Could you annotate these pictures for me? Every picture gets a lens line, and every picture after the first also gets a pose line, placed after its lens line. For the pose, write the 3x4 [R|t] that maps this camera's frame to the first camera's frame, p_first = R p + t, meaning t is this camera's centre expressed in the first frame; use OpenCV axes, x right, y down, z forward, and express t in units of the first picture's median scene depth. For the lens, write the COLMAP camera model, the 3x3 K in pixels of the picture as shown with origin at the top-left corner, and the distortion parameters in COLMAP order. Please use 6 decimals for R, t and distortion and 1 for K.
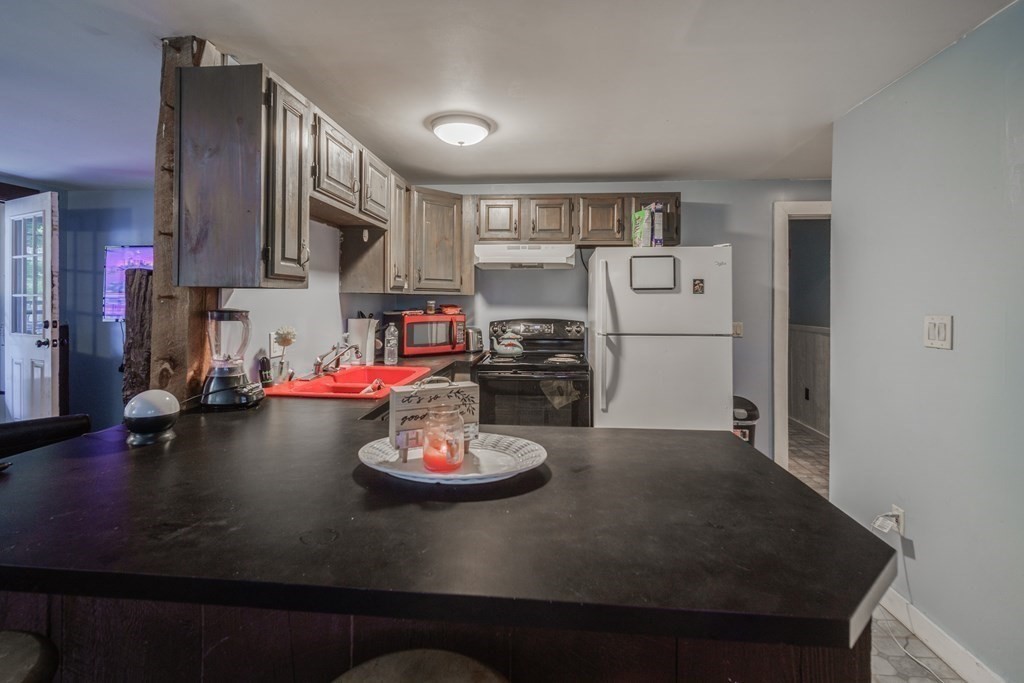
lens RADIAL K [[452.4, 0, 505.6], [0, 452.4, 302.2], [0, 0, 1]] dist [0.000705, 0.000082]
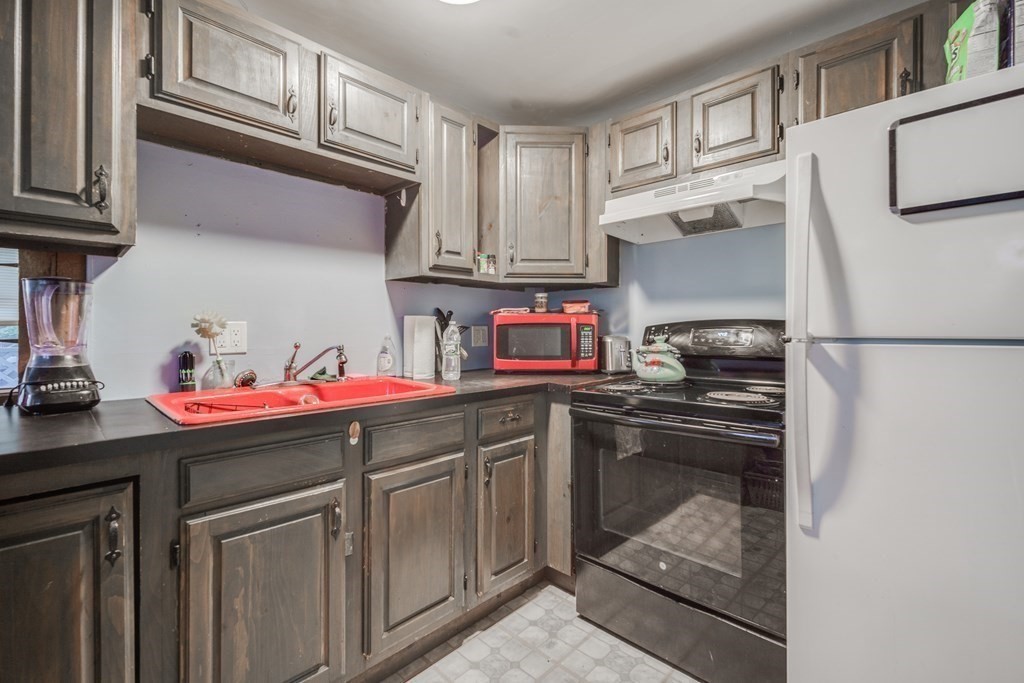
lens RADIAL K [[452.4, 0, 494.9], [0, 452.4, 328.5], [0, 0, 1]] dist [0.000705, 0.000082]
pose [[0.785071, -0.001695, -0.619403, 0.213977], [0.002540, 0.999997, 0.000482, 0.051880], [0.619400, -0.001952, 0.785073, 0.445103]]
